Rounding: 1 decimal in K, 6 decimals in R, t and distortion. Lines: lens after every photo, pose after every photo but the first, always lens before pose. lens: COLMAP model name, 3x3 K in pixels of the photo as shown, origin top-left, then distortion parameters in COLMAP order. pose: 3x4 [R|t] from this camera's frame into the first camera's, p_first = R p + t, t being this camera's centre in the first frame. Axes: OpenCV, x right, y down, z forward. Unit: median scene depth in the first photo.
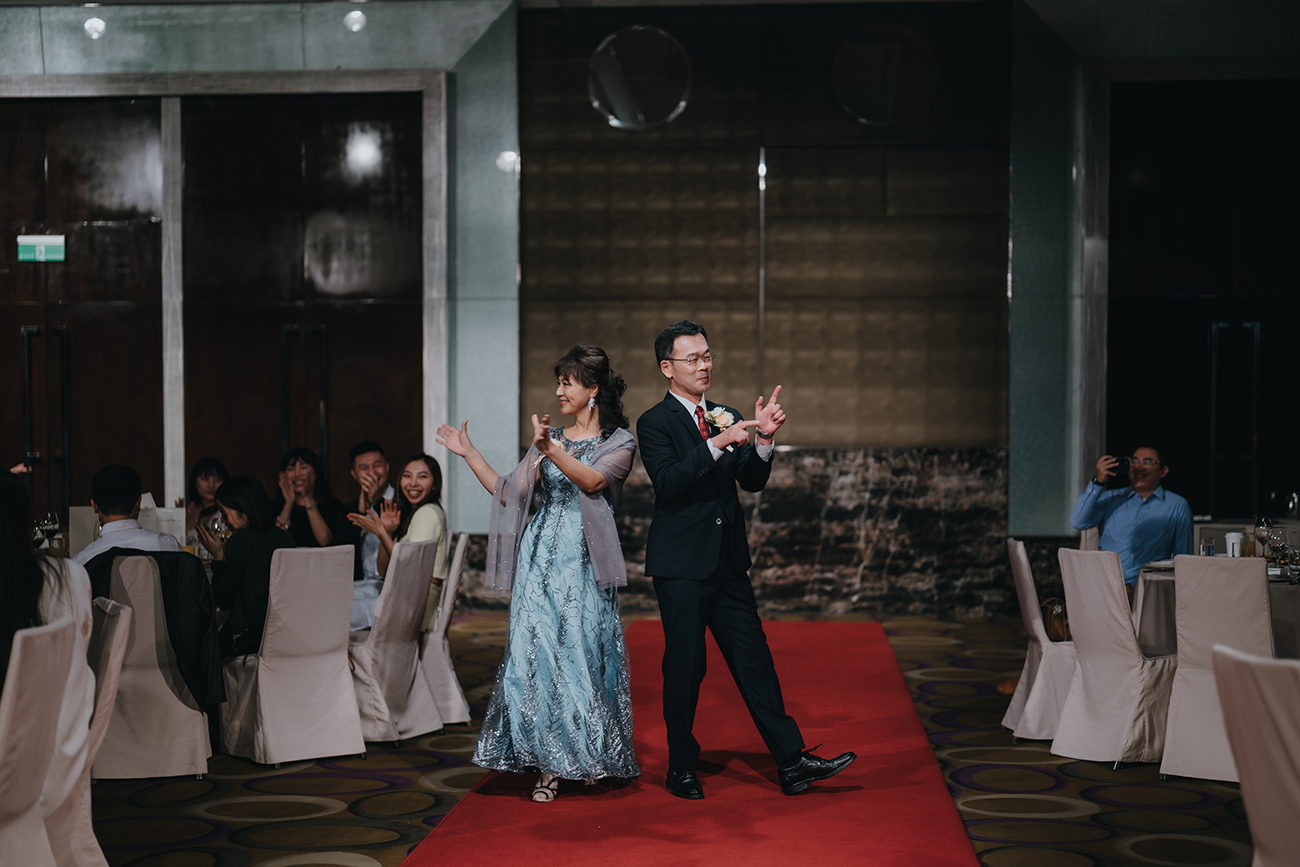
lens RADIAL K [[1904.6, 0, 648.3], [0, 1904.6, 539.3], [0, 0, 1]] dist [-0.021853, 0.032777]
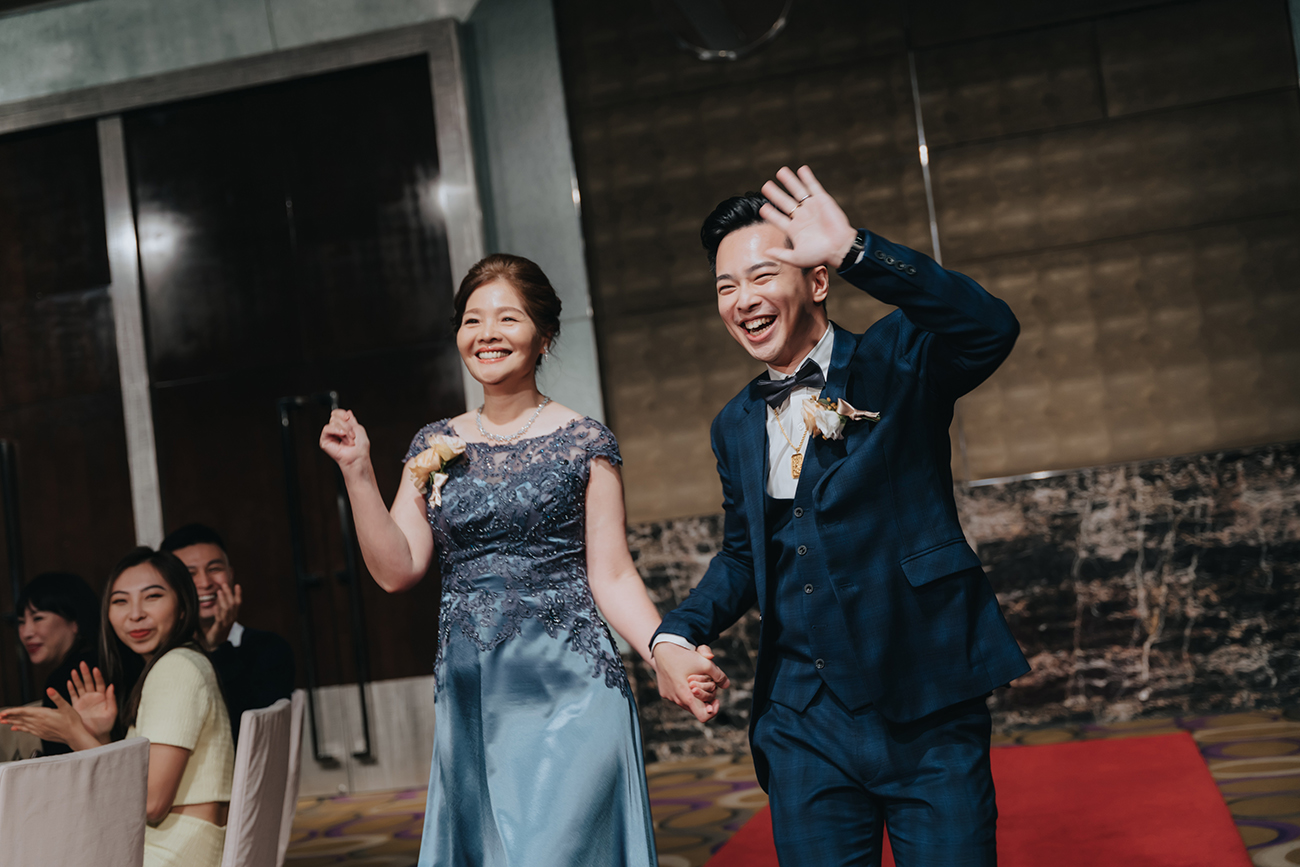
lens RADIAL K [[1791.6, 0, 650.3], [0, 1791.6, 416.5], [0, 0, 1]] dist [0.023301, 0.032237]
pose [[0.979467, -0.131143, -0.153119, 0.049716], [0.112237, 0.985633, -0.126220, -0.004274], [0.167472, 0.106442, 0.980114, 0.360224]]
